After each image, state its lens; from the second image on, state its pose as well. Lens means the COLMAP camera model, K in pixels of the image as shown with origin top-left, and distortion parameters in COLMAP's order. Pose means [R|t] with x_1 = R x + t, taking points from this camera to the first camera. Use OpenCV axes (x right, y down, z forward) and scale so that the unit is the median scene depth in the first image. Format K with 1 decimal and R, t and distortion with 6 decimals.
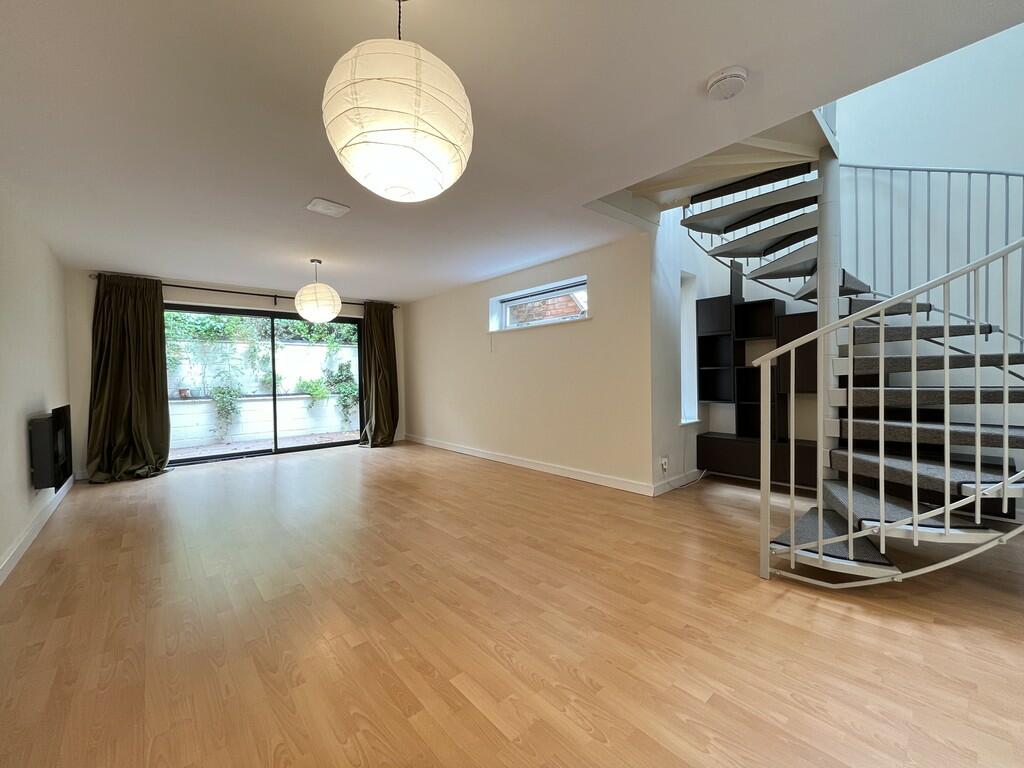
lens RADIAL K [[412.9, 0, 512.0], [0, 412.9, 384.0], [0, 0, 1]] dist [-0.003973, 0.000189]
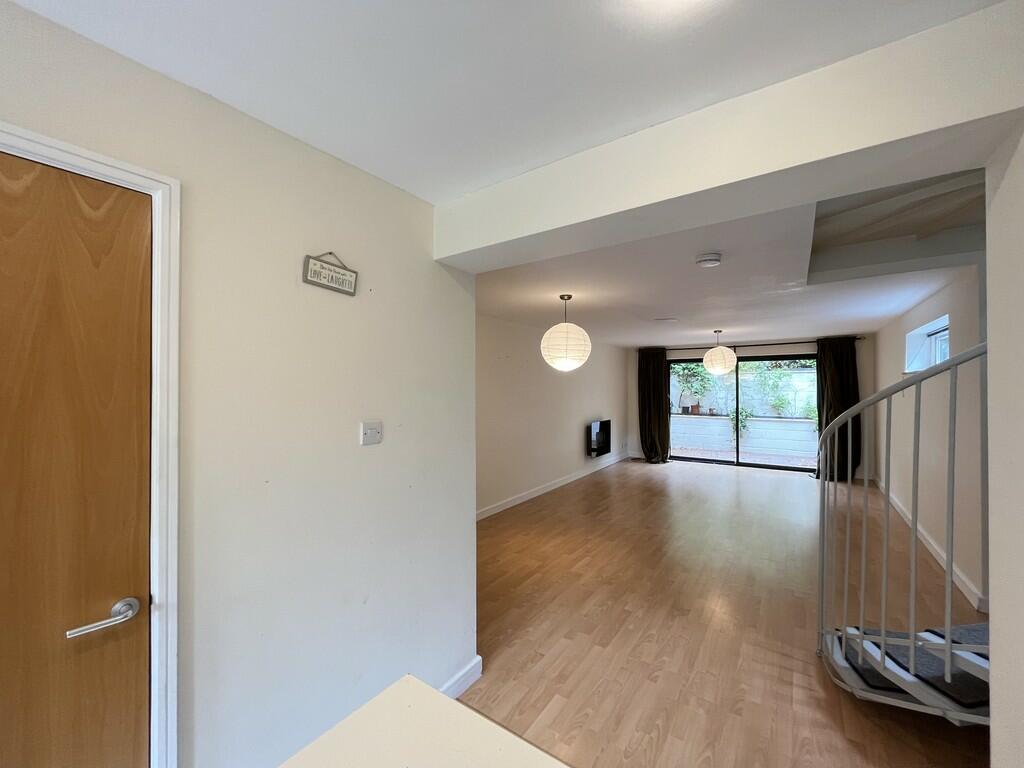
lens RADIAL K [[412.9, 0, 512.0], [0, 412.9, 384.0], [0, 0, 1]] dist [-0.003973, 0.000189]
pose [[0.242156, 0.005756, -0.970220, 0.633527], [-0.018490, 0.999828, 0.001317, -0.094414], [0.970061, 0.017621, 0.242220, -0.018084]]
